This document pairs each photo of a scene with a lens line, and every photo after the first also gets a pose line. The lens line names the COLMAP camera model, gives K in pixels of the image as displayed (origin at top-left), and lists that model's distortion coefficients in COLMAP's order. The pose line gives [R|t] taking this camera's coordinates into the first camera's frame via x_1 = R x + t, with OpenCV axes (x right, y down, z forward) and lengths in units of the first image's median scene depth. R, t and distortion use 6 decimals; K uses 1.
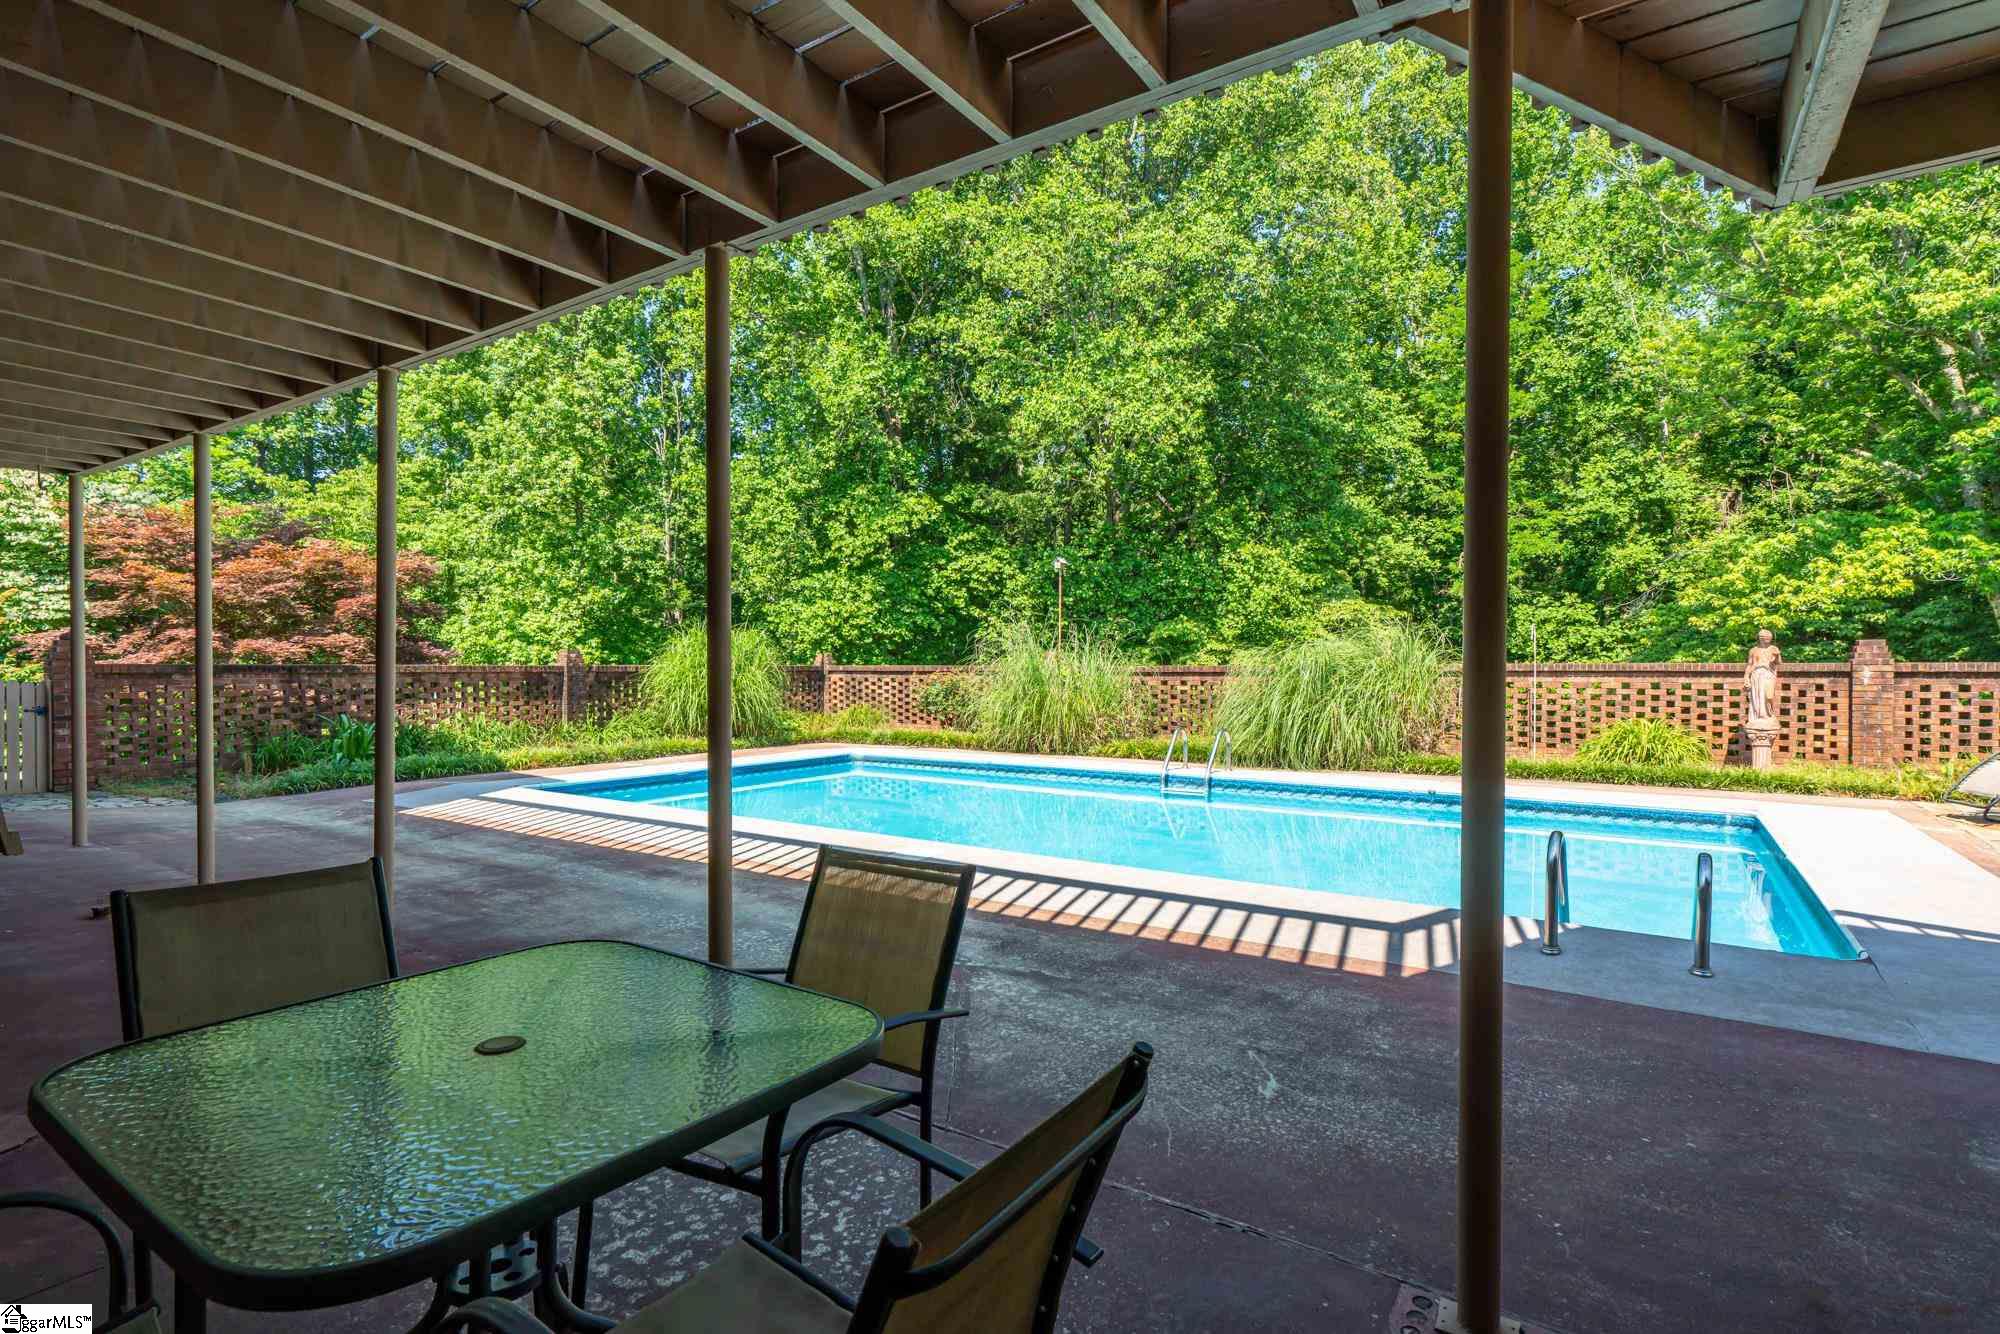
lens RADIAL K [[977.7, 0, 995.9], [0, 977.7, 668.6], [0, 0, 1]] dist [-0.003635, 0.001172]
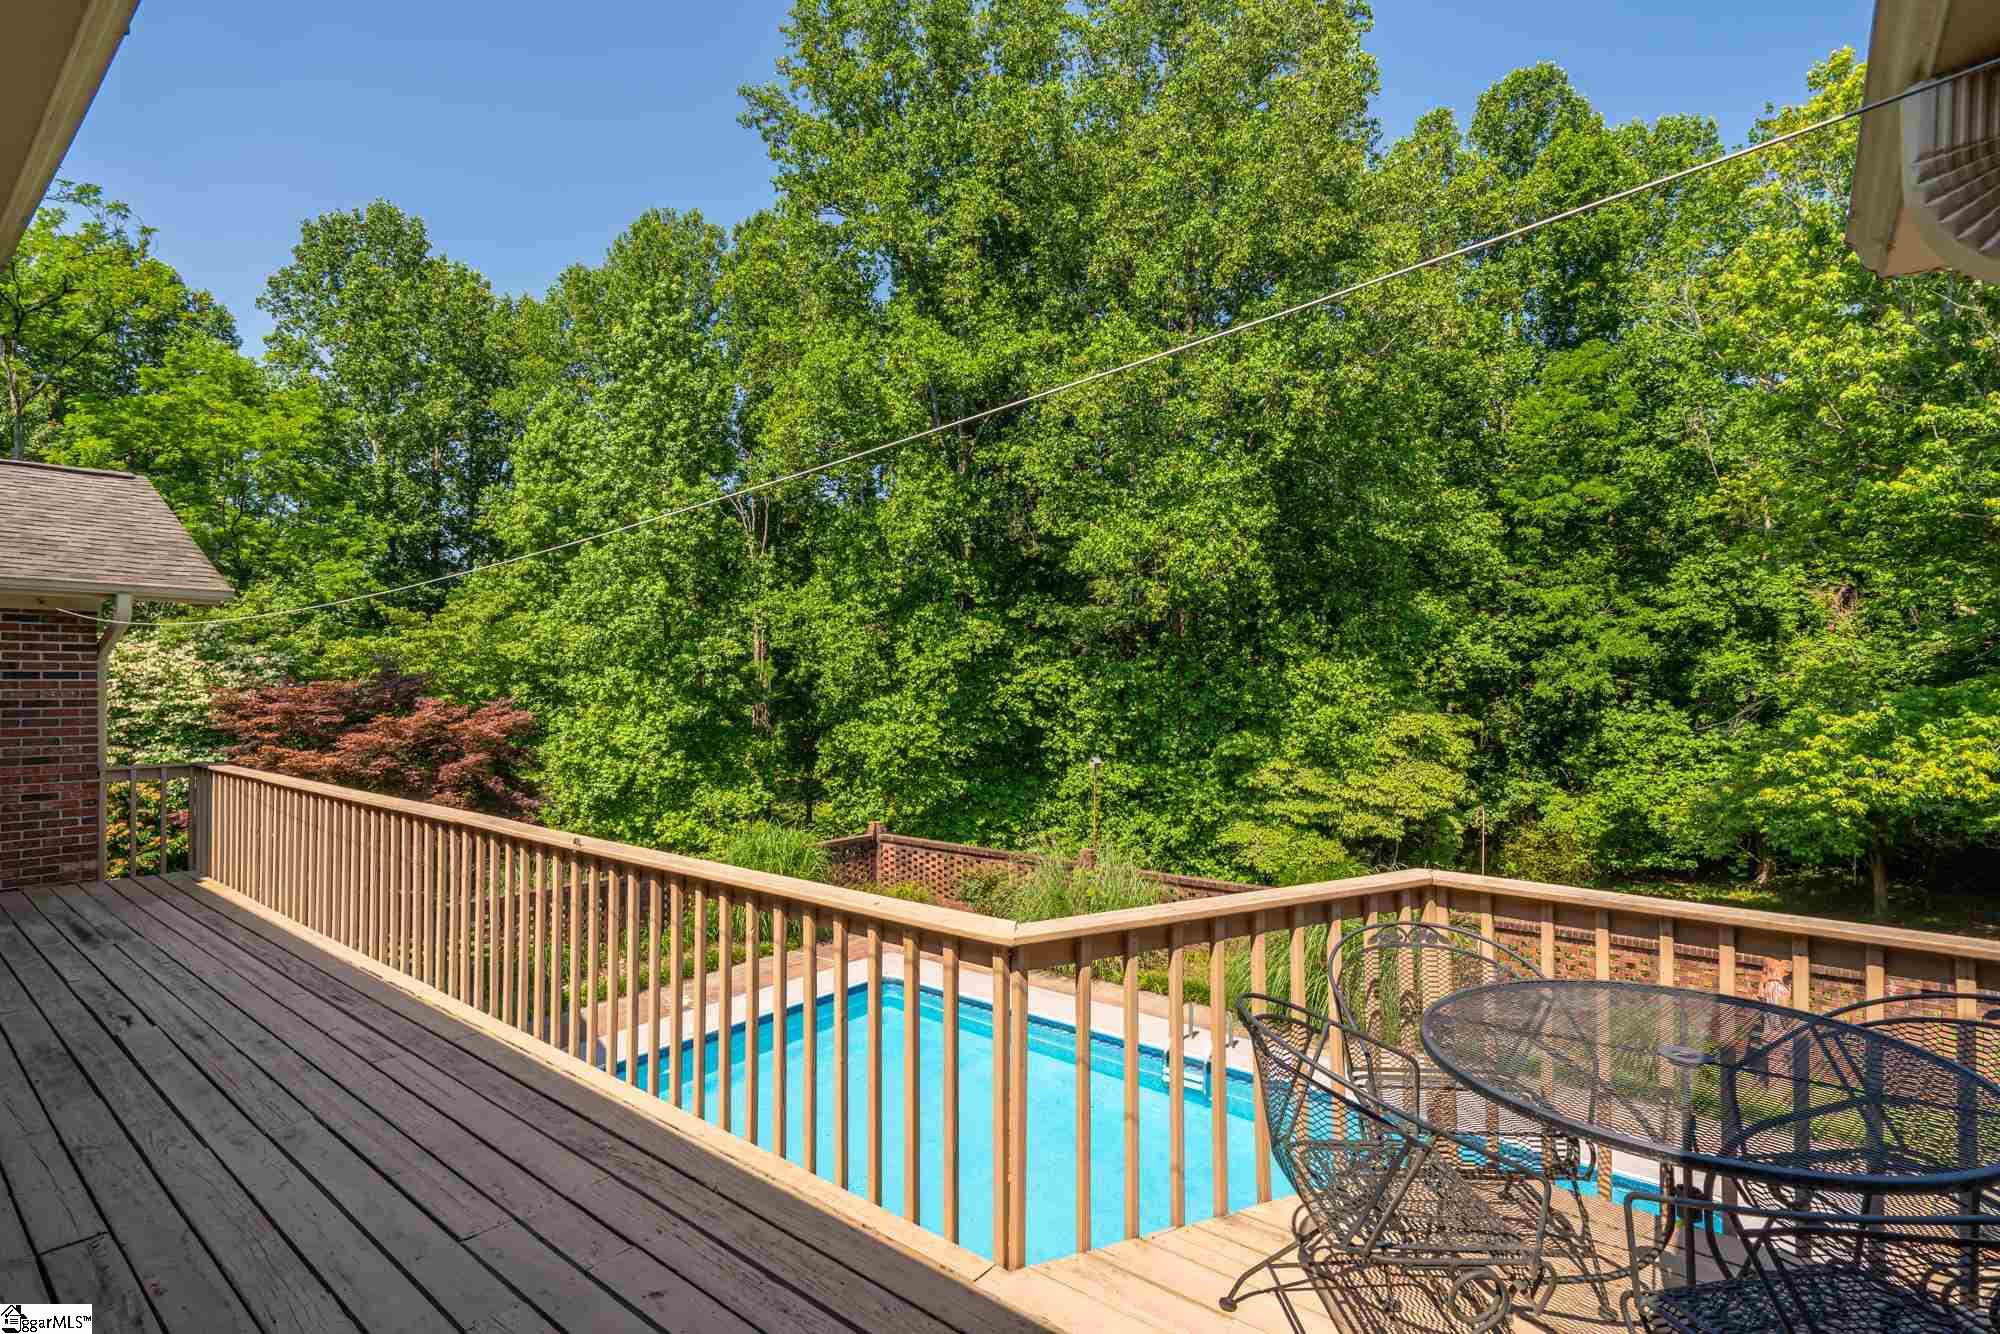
lens RADIAL K [[977.7, 0, 995.9], [0, 977.7, 668.6], [0, 0, 1]] dist [-0.003635, 0.001172]
pose [[0.995209, -0.002605, -0.097736, 0.034819], [0.000986, 0.999862, -0.016608, -0.104373], [0.097765, 0.016432, 0.995074, -0.021089]]
